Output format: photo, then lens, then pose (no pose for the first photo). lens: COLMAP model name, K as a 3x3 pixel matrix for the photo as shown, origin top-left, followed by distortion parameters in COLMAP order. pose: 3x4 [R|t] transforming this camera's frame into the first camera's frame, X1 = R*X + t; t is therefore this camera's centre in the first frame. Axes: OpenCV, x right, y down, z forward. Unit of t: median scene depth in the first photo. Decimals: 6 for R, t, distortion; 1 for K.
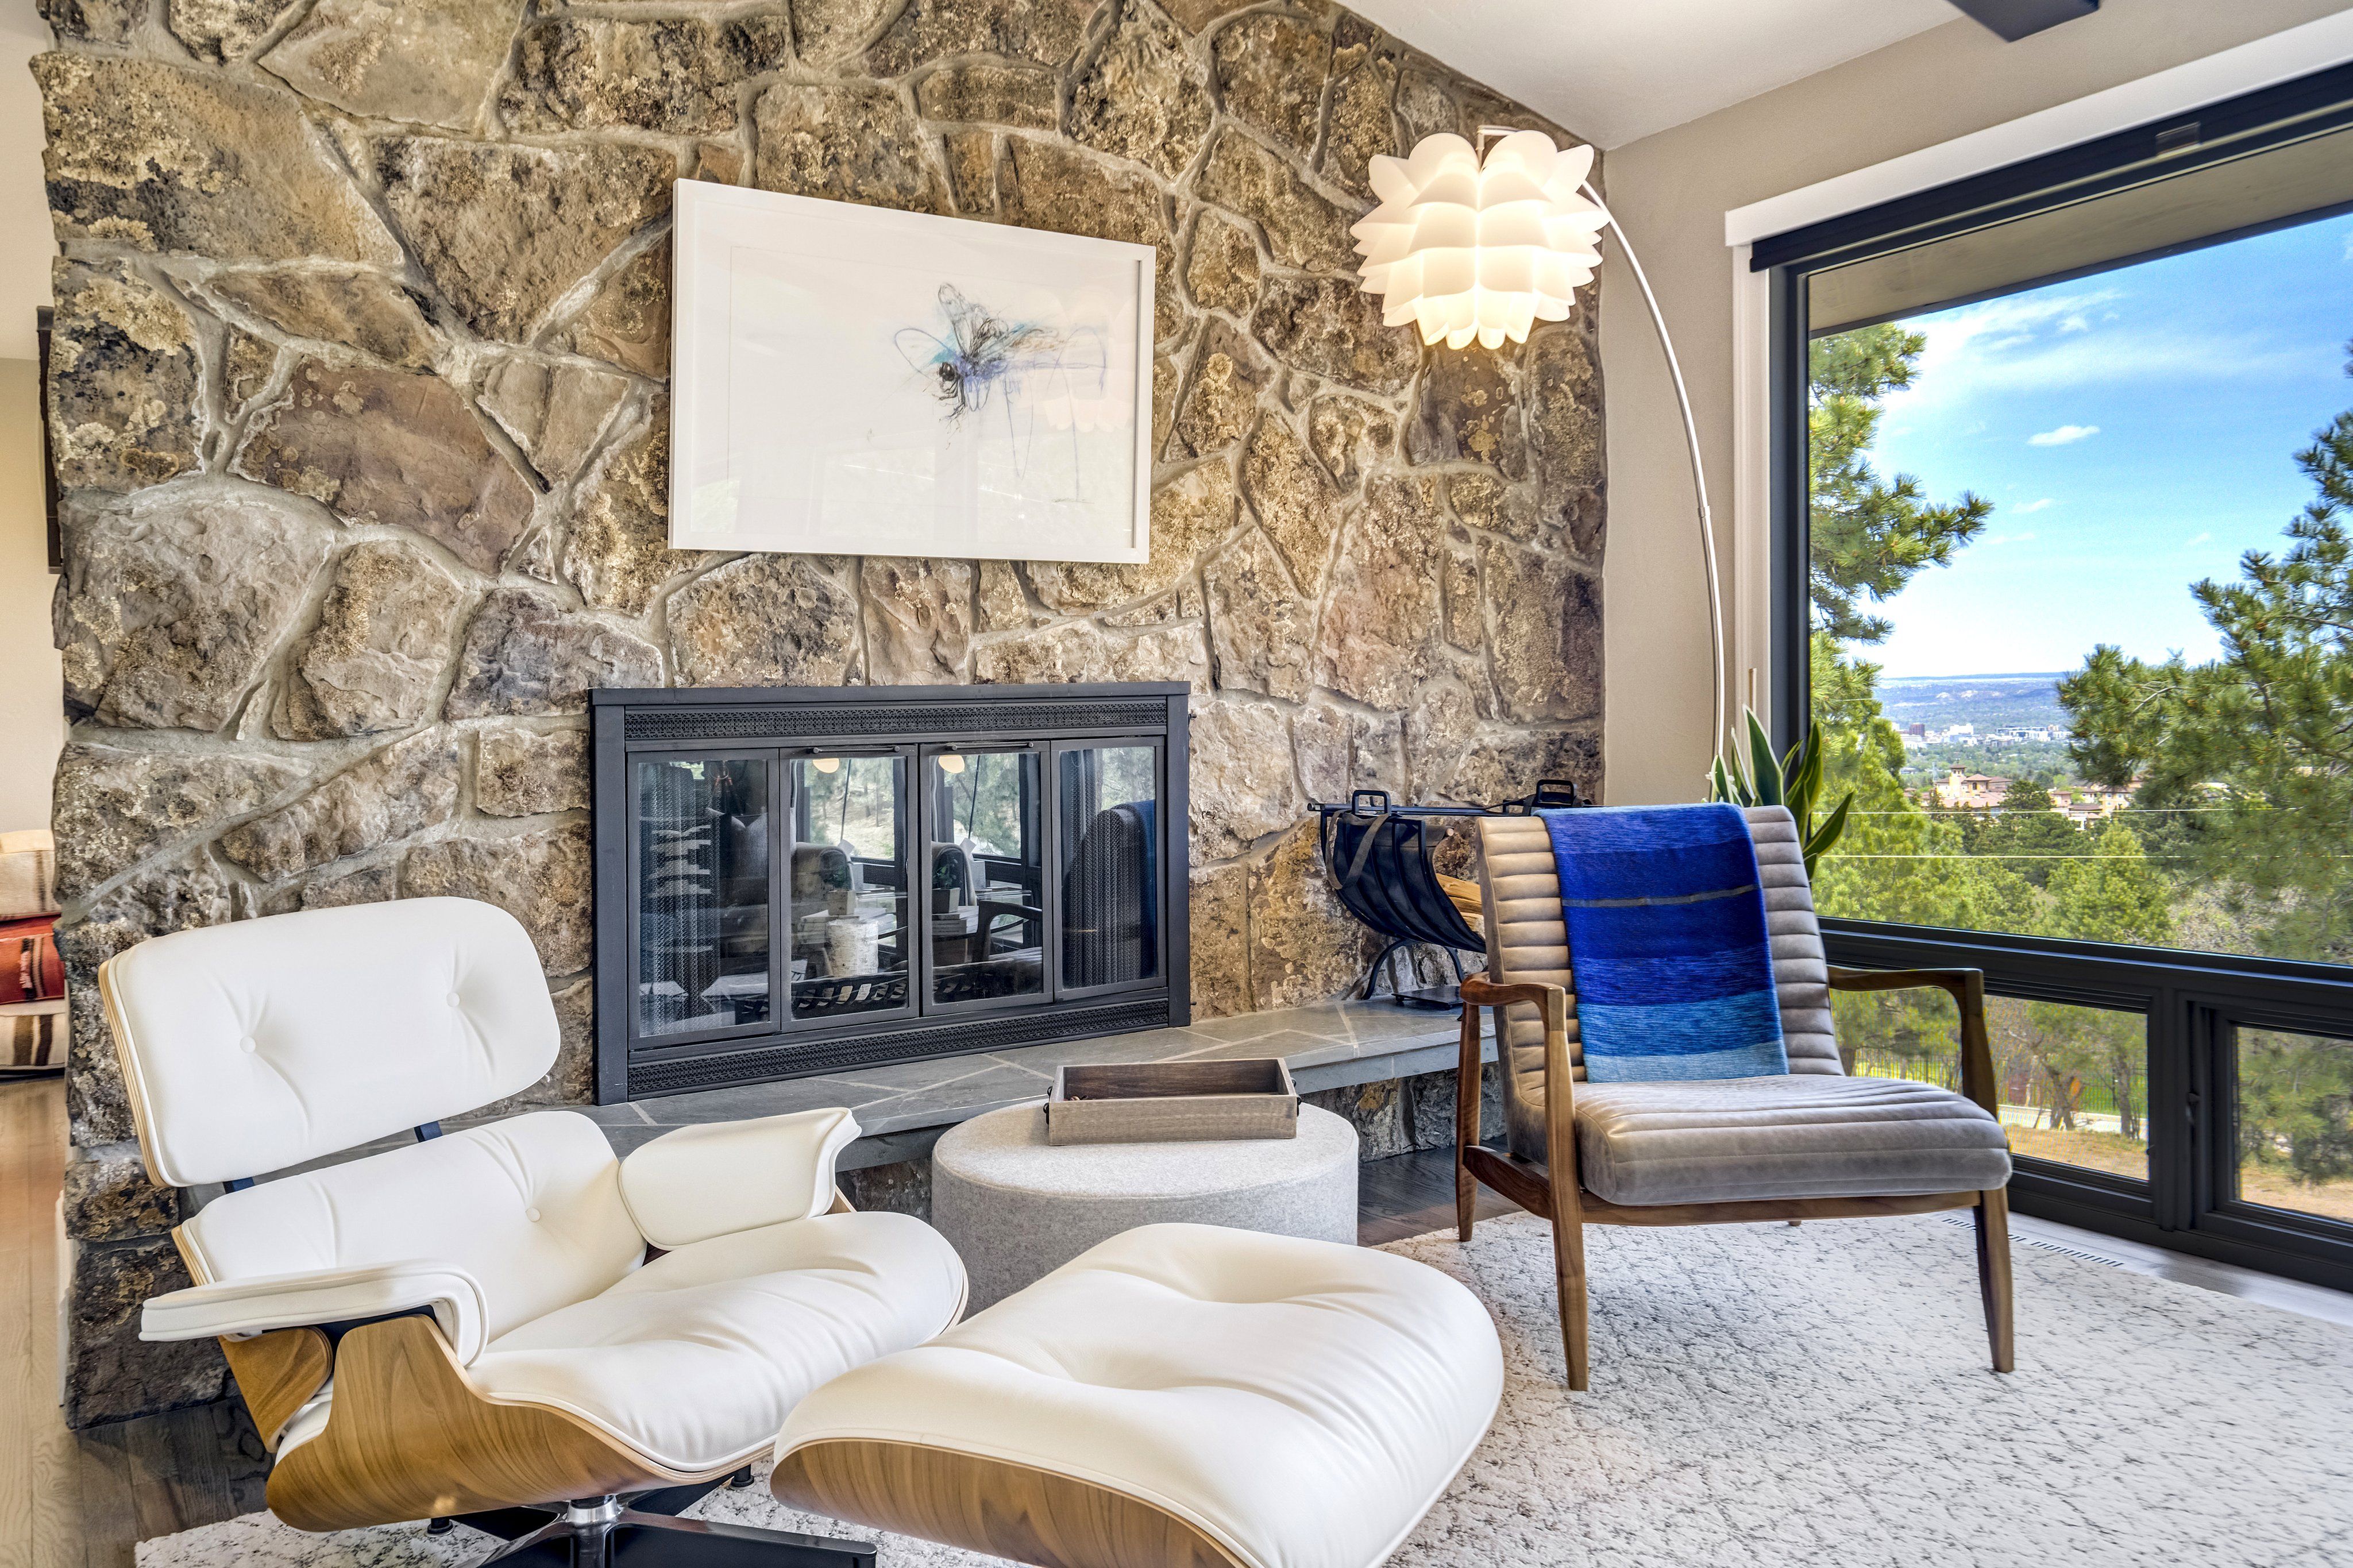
lens RADIAL K [[1757.1, 0, 1235.8], [0, 1757.1, 686.1], [0, 0, 1]] dist [0.019870, 0.011208]
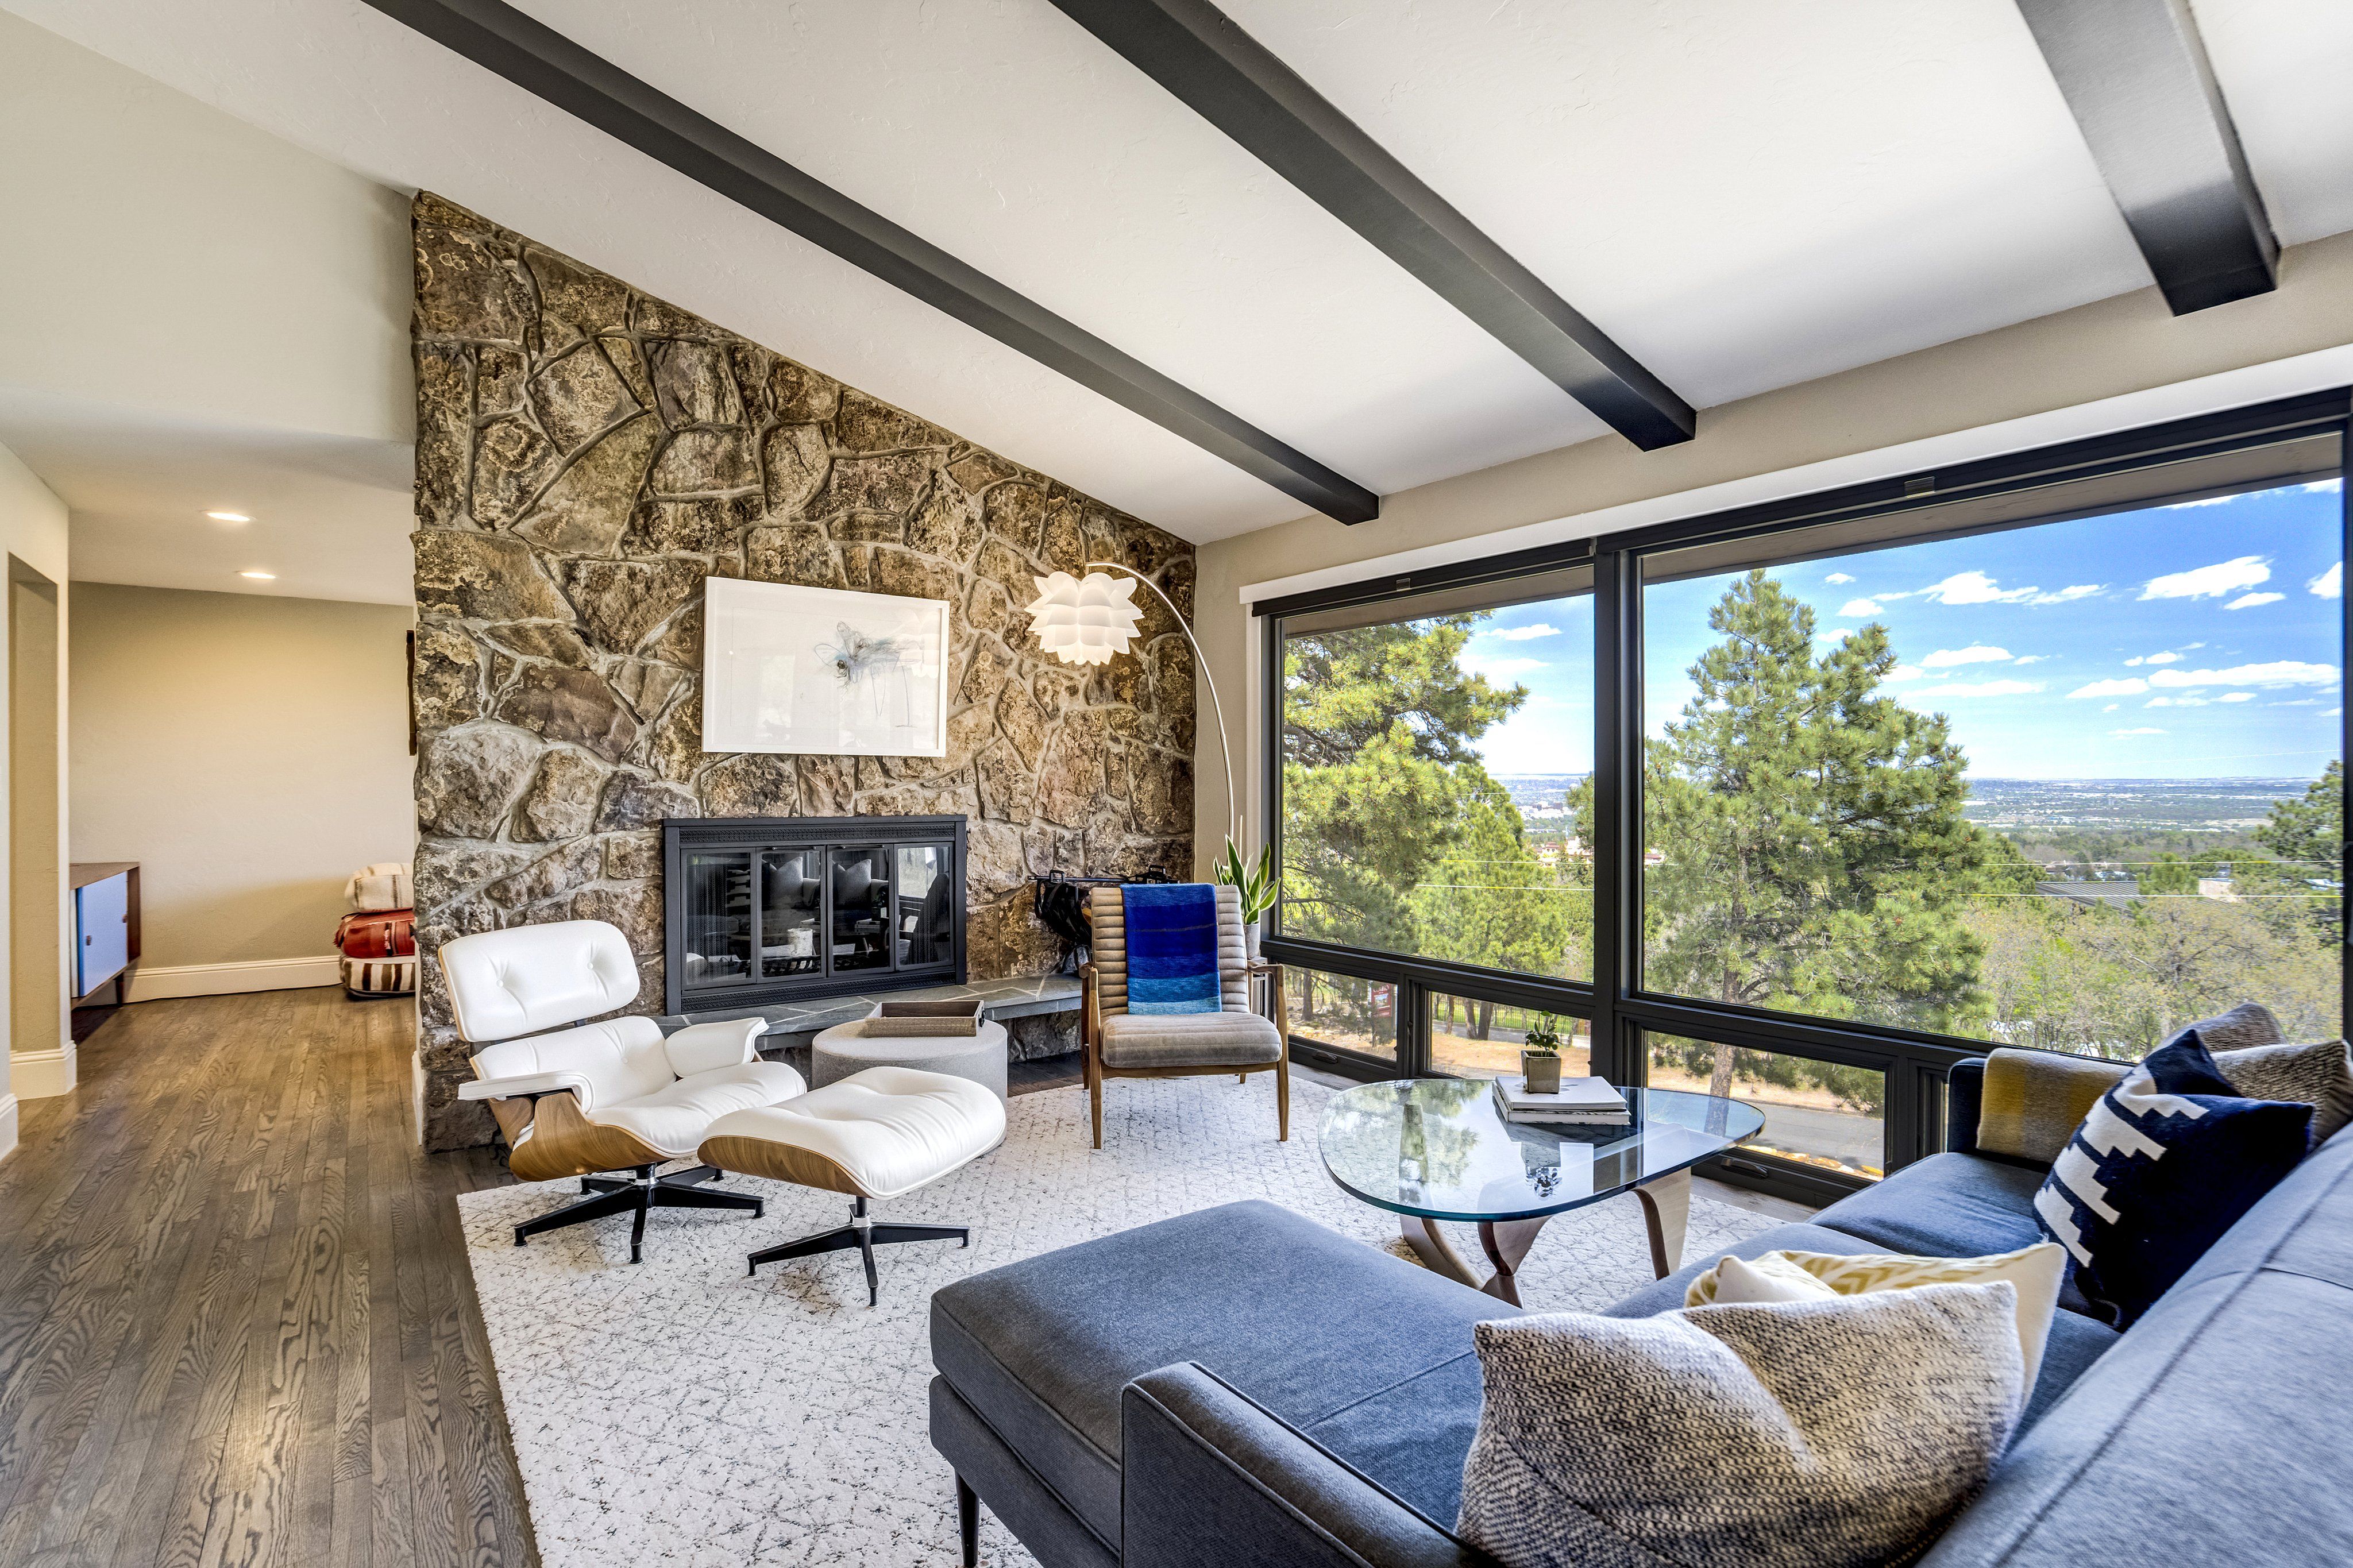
lens RADIAL K [[1113.8, 0, 1166.2], [0, 1113.8, 799.4], [0, 0, 1]] dist [-0.037745, 0.001292]
pose [[0.999290, 0.020567, 0.031554, 0.187260], [-0.021360, 0.999459, 0.024997, -0.066159], [-0.031022, -0.025653, 0.999189, -0.324738]]
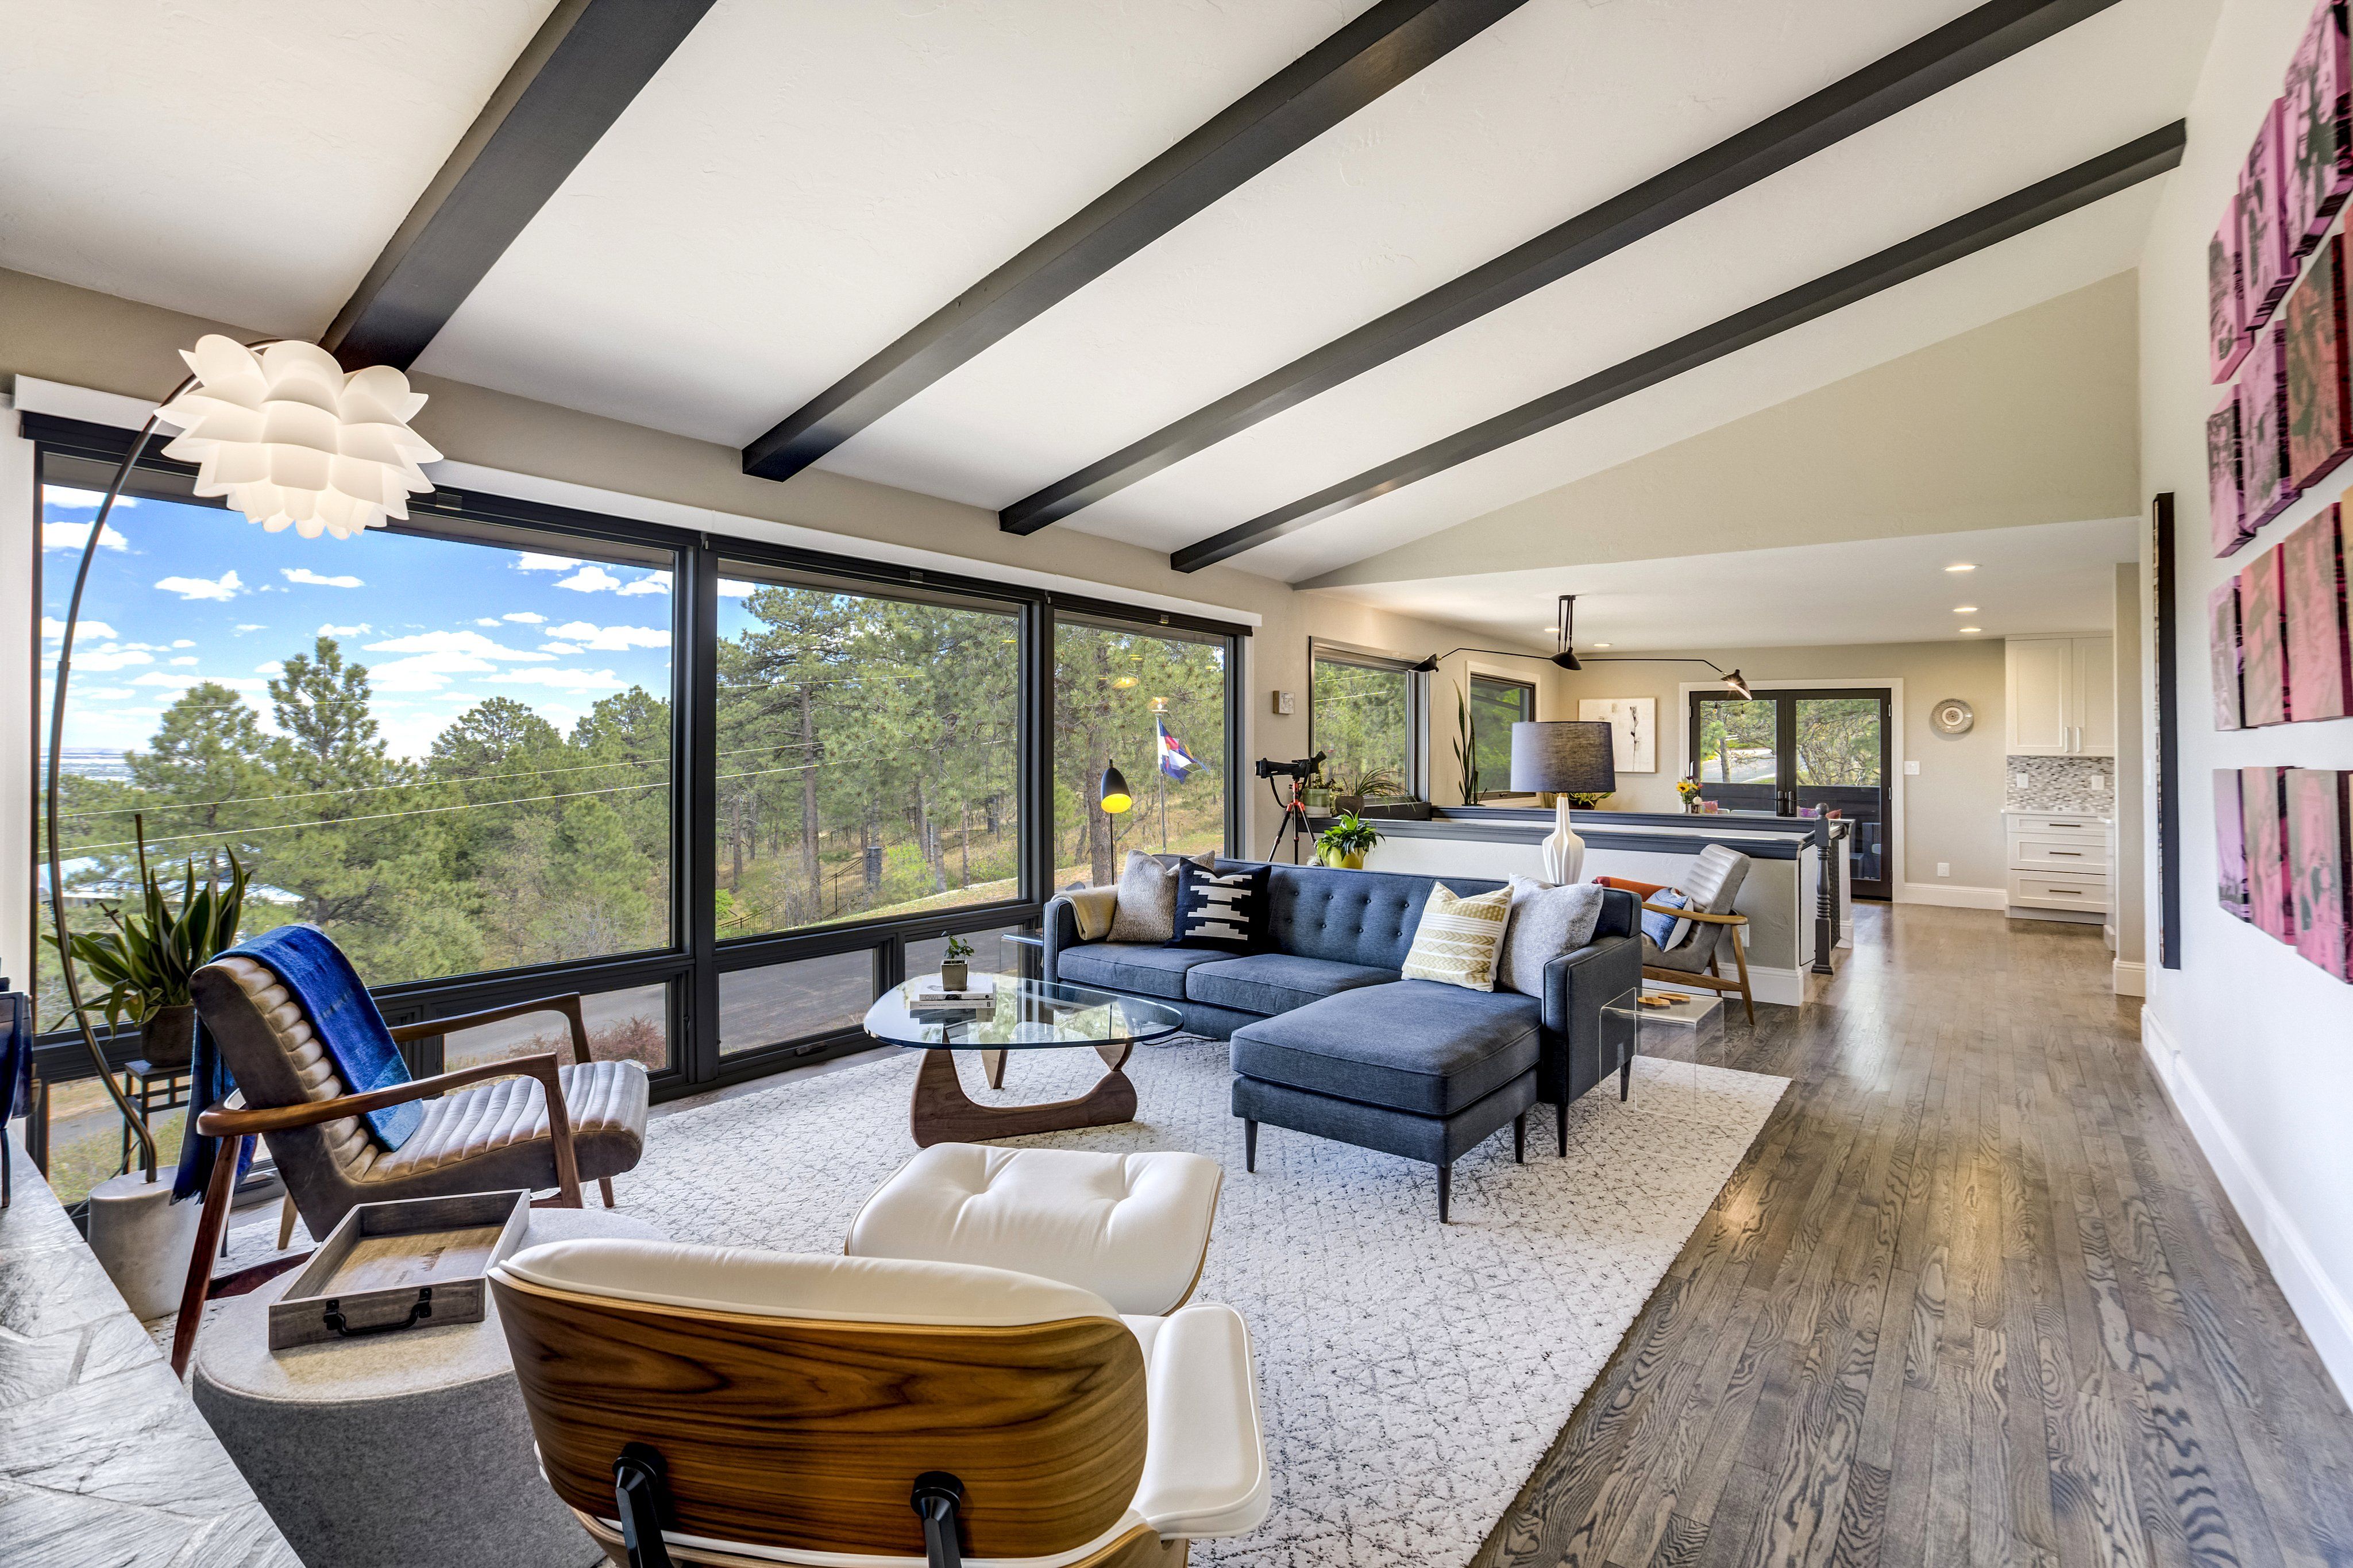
lens RADIAL K [[1113.8, 0, 1177.6], [0, 1113.8, 769.5], [0, 0, 1]] dist [-0.037745, 0.001292]
pose [[-0.321176, 0.011272, 0.946953, -0.864692], [-0.014000, 0.999763, -0.016649, -0.030101], [-0.946916, -0.018605, -0.320942, 0.923196]]
